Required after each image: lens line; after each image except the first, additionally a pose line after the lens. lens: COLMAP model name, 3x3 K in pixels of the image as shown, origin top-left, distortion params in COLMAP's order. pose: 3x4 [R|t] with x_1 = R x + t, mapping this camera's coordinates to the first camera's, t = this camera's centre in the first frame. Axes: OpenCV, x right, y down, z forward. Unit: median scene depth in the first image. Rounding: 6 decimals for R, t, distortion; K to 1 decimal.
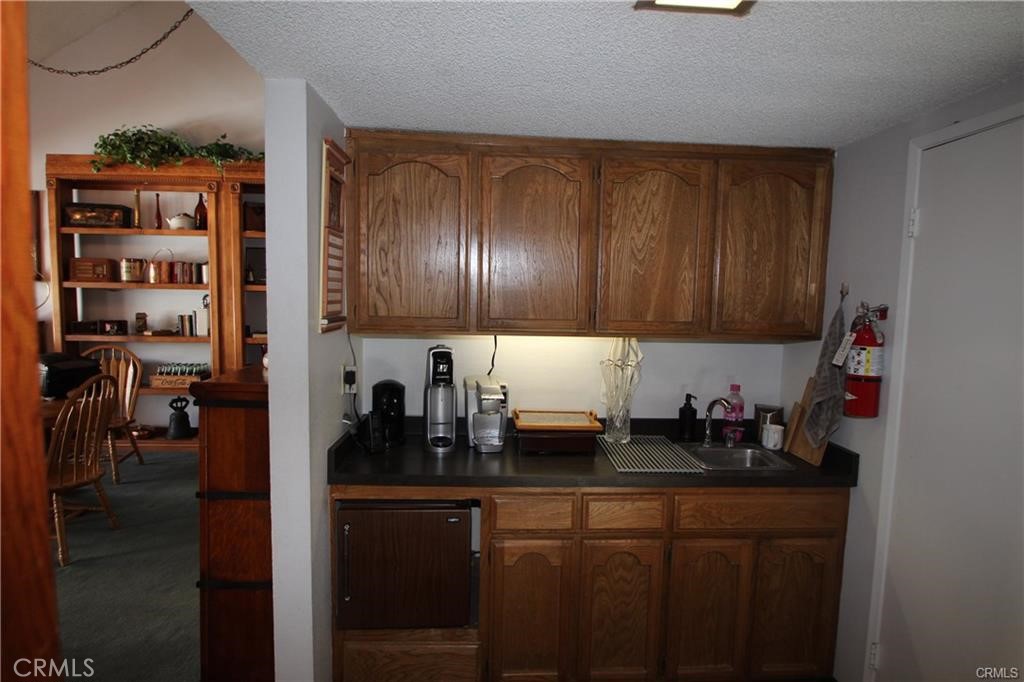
lens RADIAL K [[555.3, 0, 512.0], [0, 555.3, 341.0], [0, 0, 1]] dist [-0.001048, -0.019303]
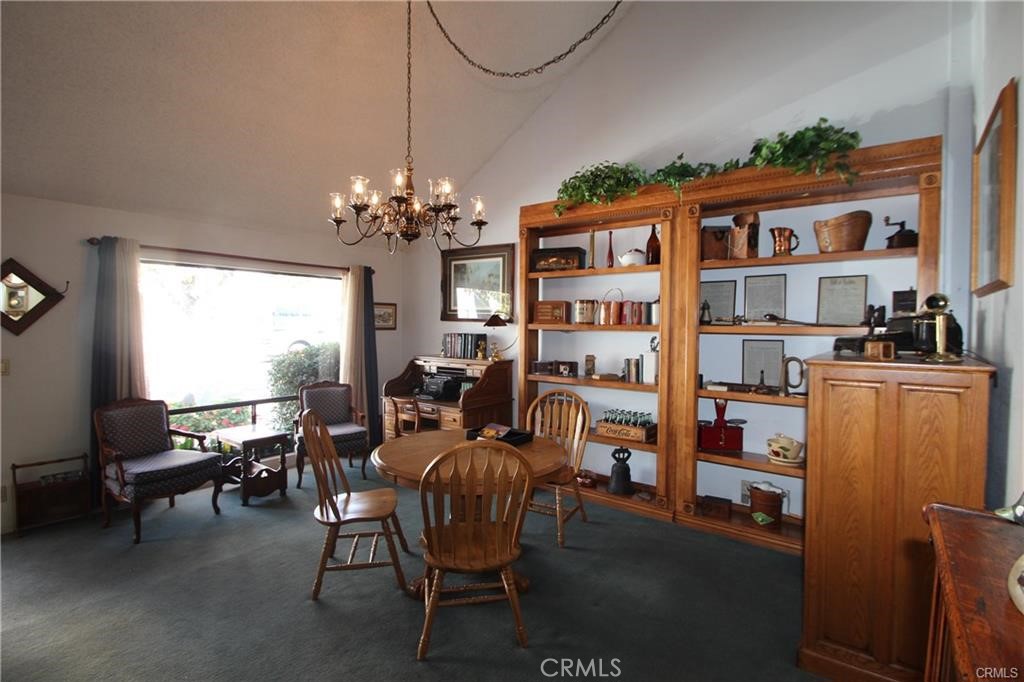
lens RADIAL K [[498.1, 0, 512.0], [0, 498.1, 341.0], [0, 0, 1]] dist [-0.000401, -0.000146]
pose [[0.745592, 0.010297, -0.666323, -0.194470], [-0.051395, 0.997791, -0.042090, -0.032596], [0.664418, 0.065628, 0.744474, 0.259928]]
